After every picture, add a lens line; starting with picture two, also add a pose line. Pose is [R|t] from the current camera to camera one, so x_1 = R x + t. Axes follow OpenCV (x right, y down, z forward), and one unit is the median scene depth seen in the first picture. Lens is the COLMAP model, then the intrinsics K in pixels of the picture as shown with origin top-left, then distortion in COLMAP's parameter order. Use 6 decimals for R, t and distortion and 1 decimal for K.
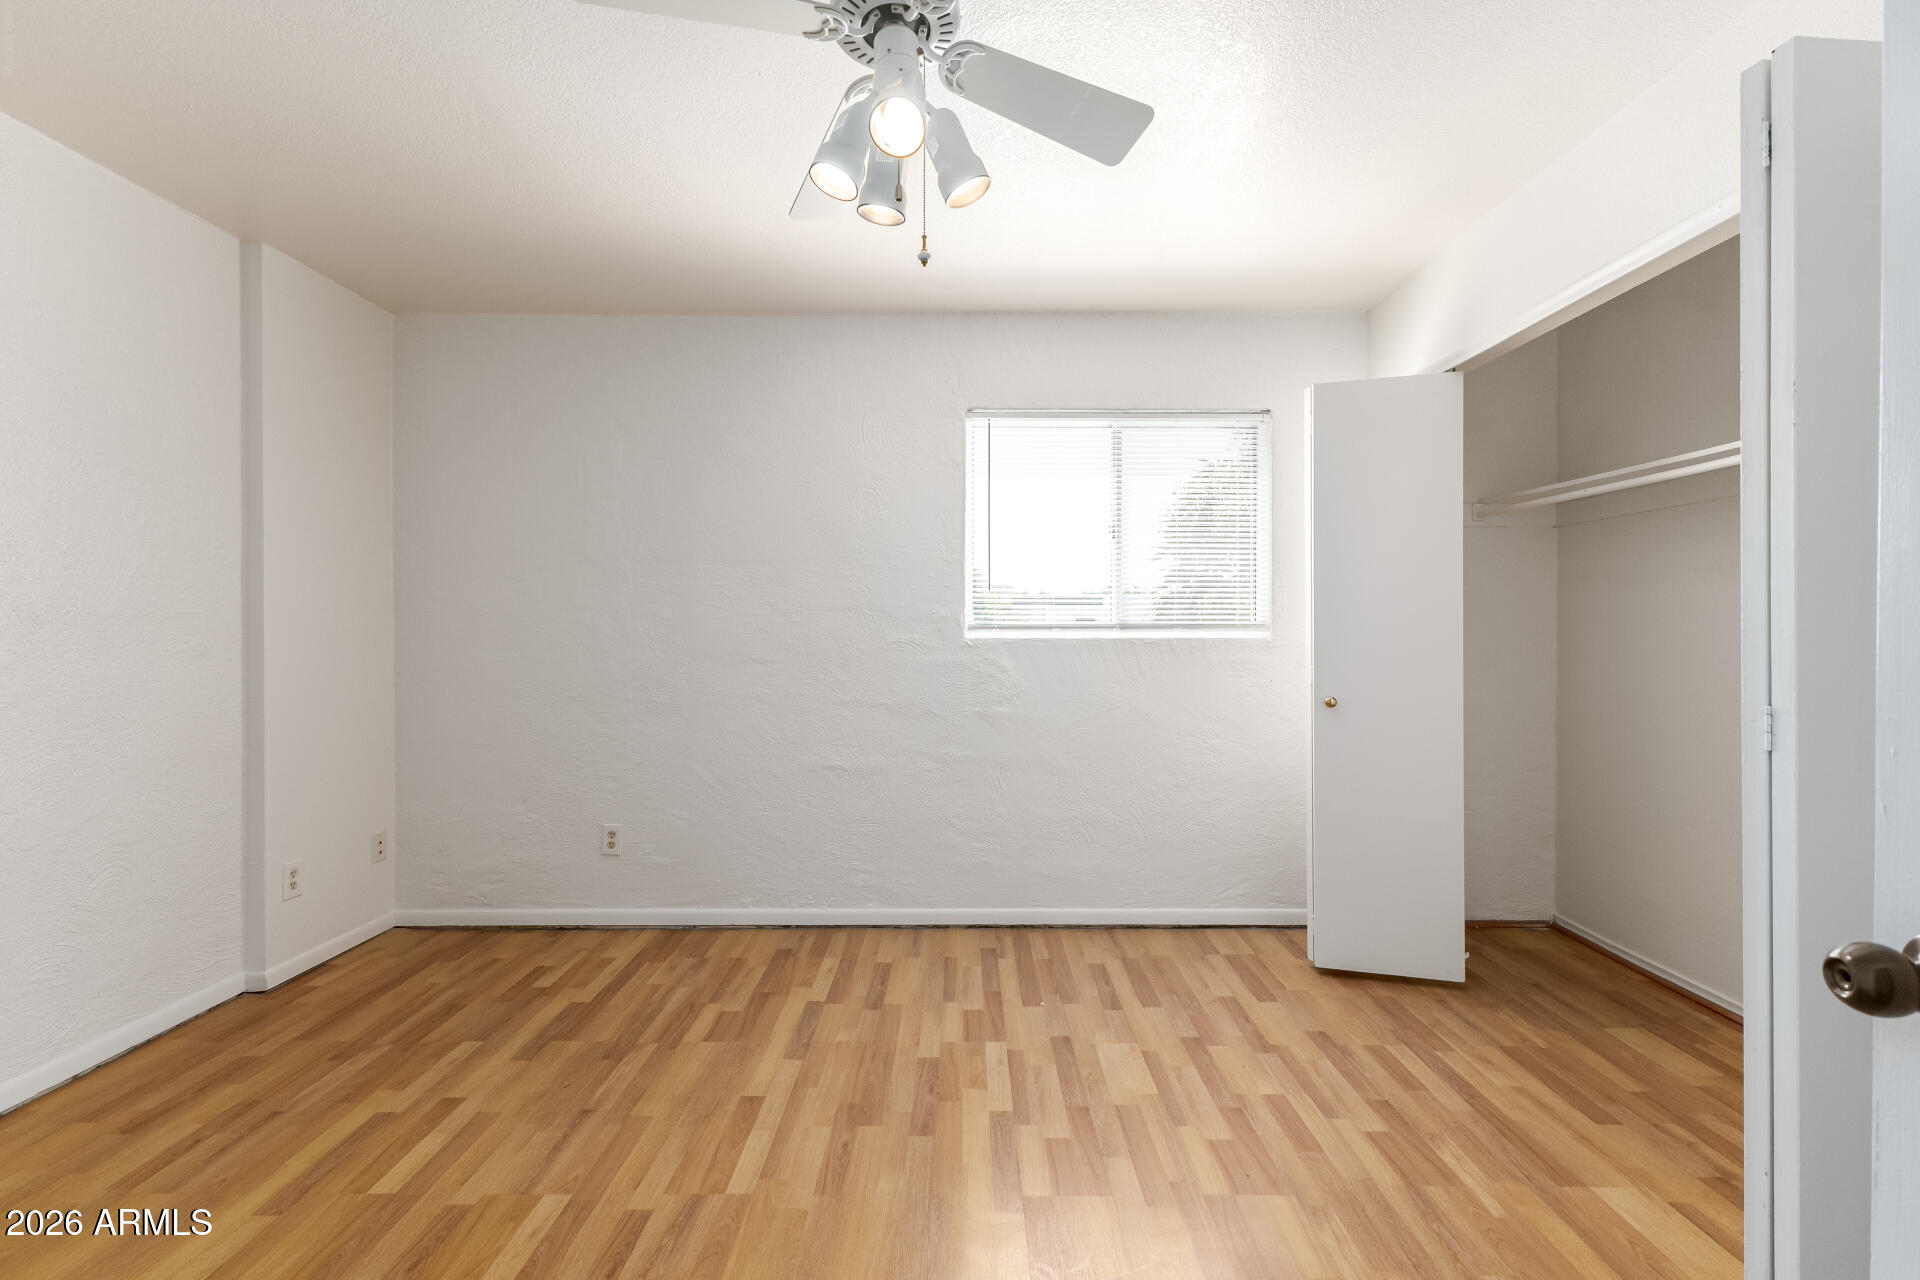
lens RADIAL K [[835.6, 0, 951.4], [0, 835.6, 636.1], [0, 0, 1]] dist [0.013912, -0.003913]
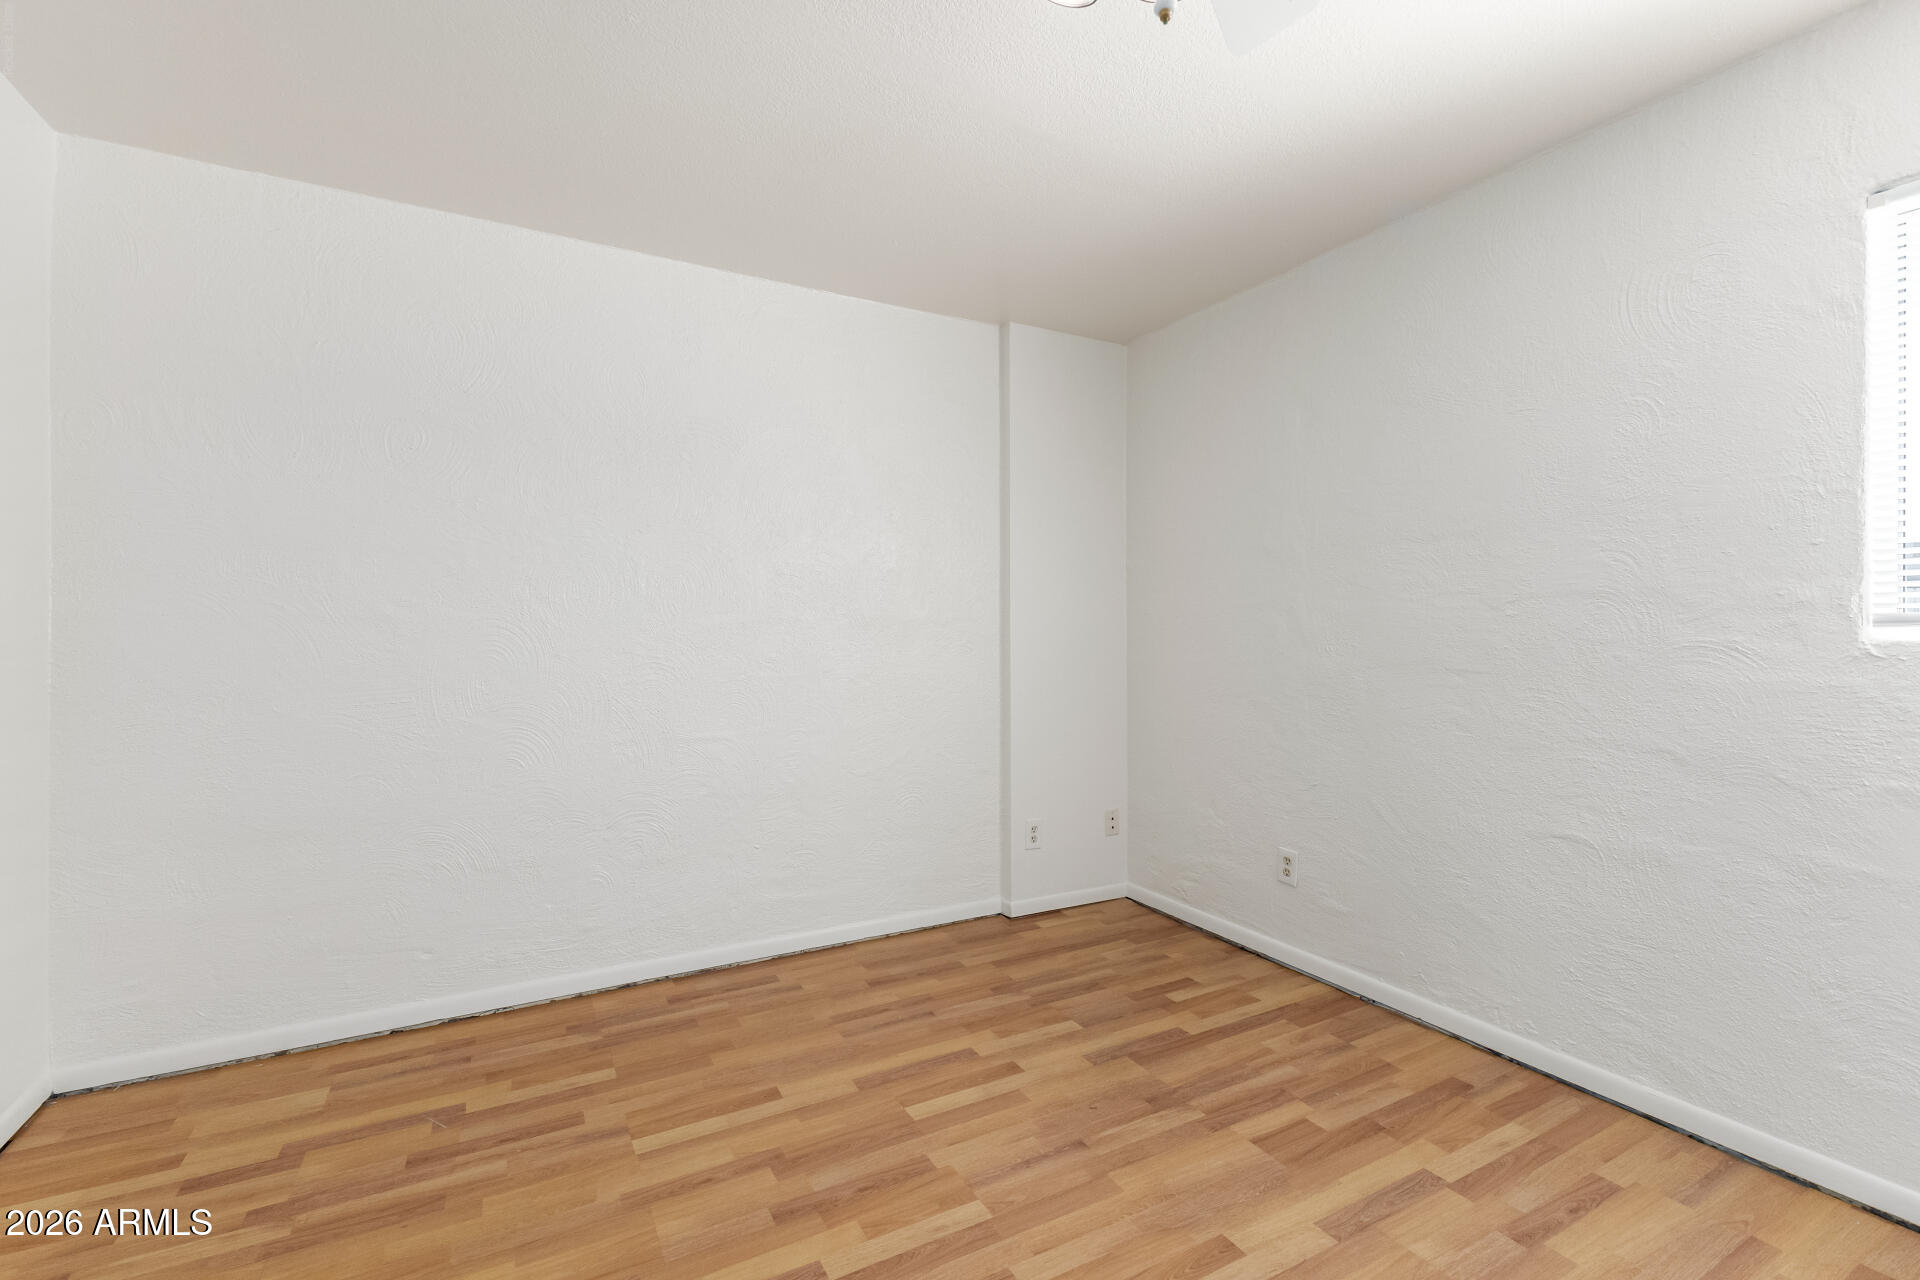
lens RADIAL K [[835.6, 0, 969.0], [0, 835.6, 646.5], [0, 0, 1]] dist [0.013912, -0.003913]
pose [[0.482998, 0.011564, -0.875545, 0.301557], [0.000939, 0.999905, 0.013724, -0.002210], [0.875621, -0.007450, 0.482942, 0.418814]]
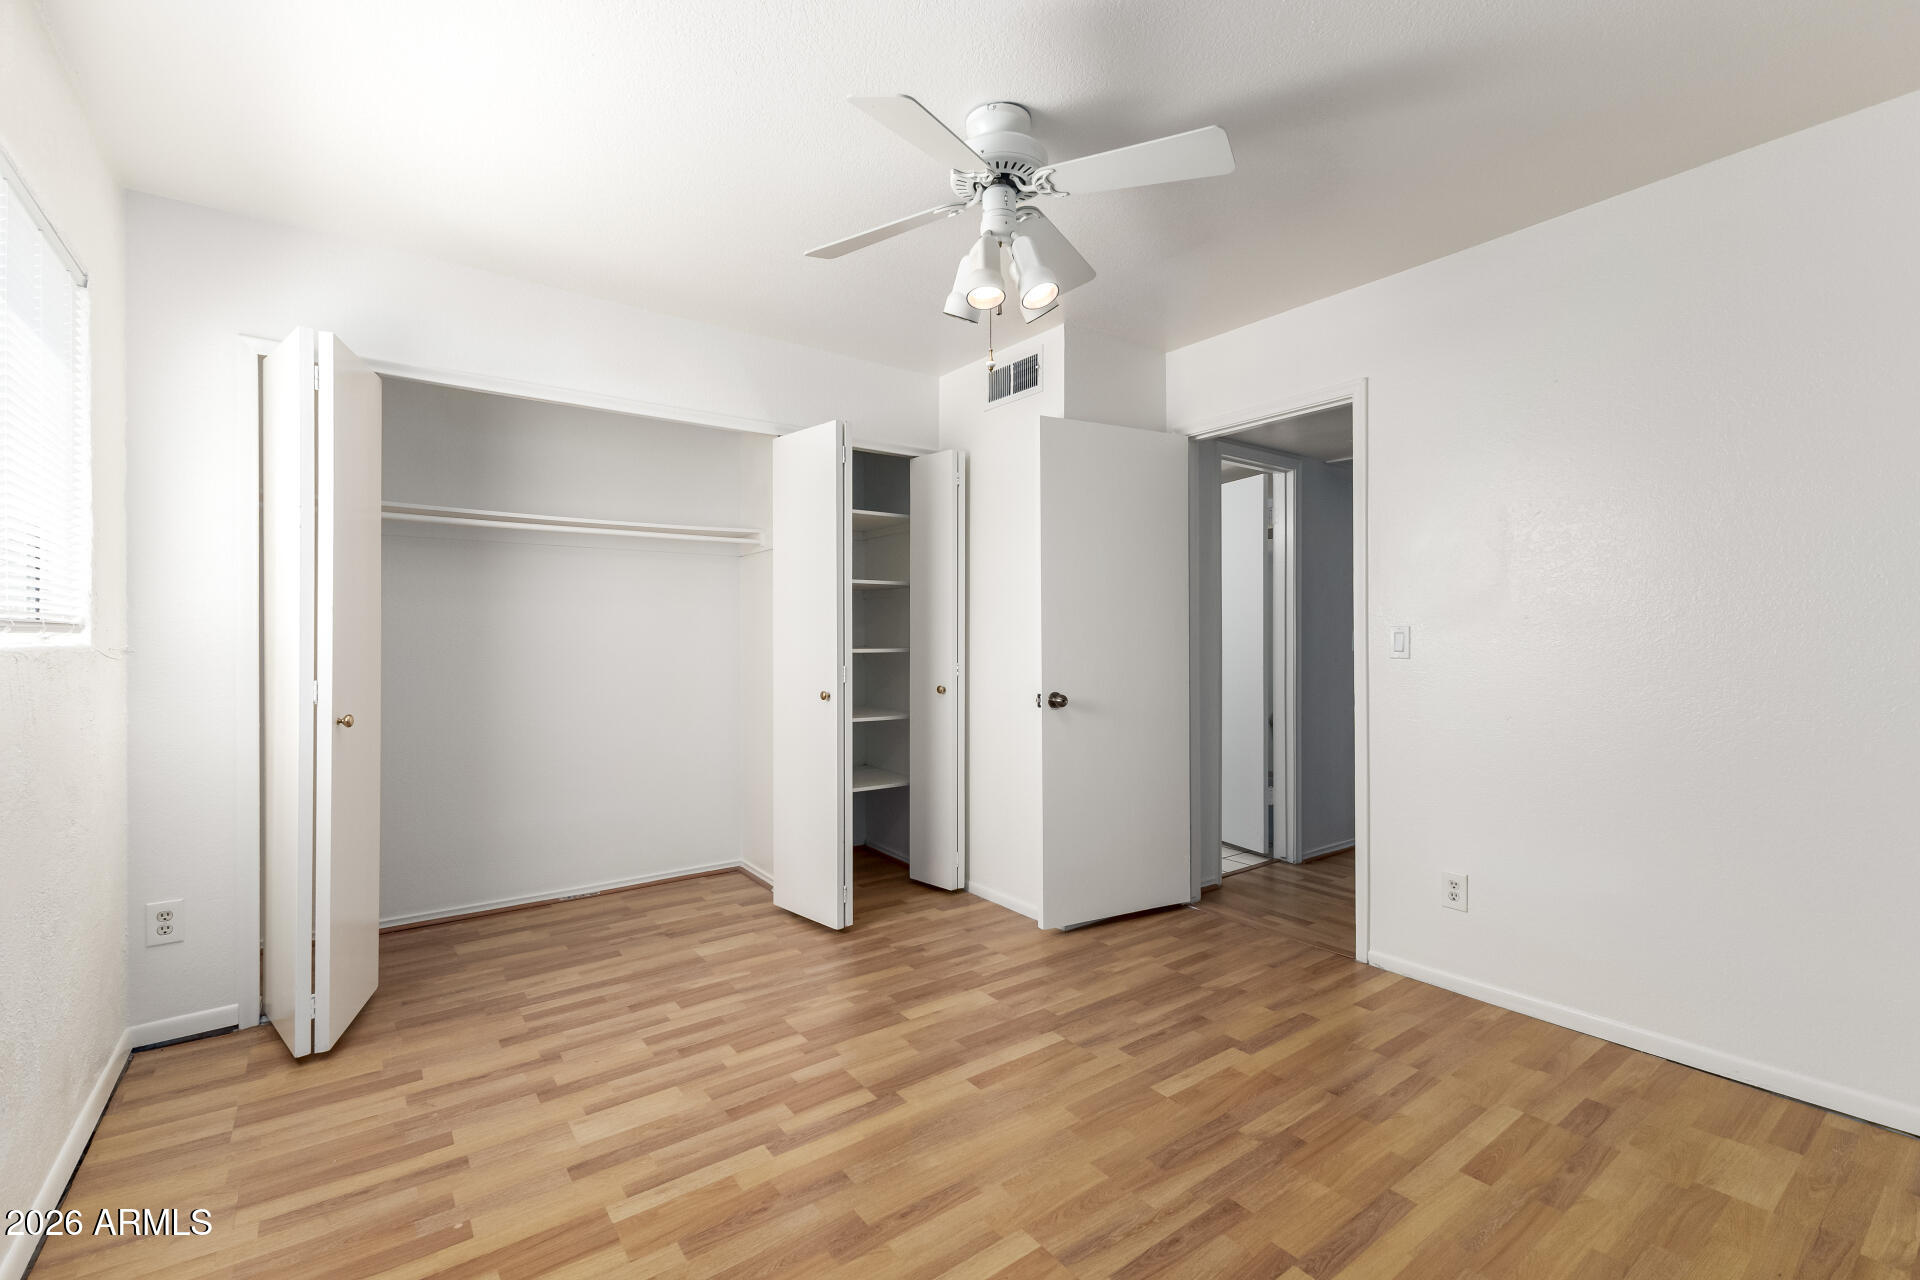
lens RADIAL K [[835.6, 0, 965.4], [0, 835.6, 638.5], [0, 0, 1]] dist [0.013912, -0.003913]
pose [[-0.616654, 0.002347, 0.787231, -0.475525], [0.004955, 0.999987, 0.000900, -0.002083], [-0.787219, 0.004455, -0.616658, 0.819812]]
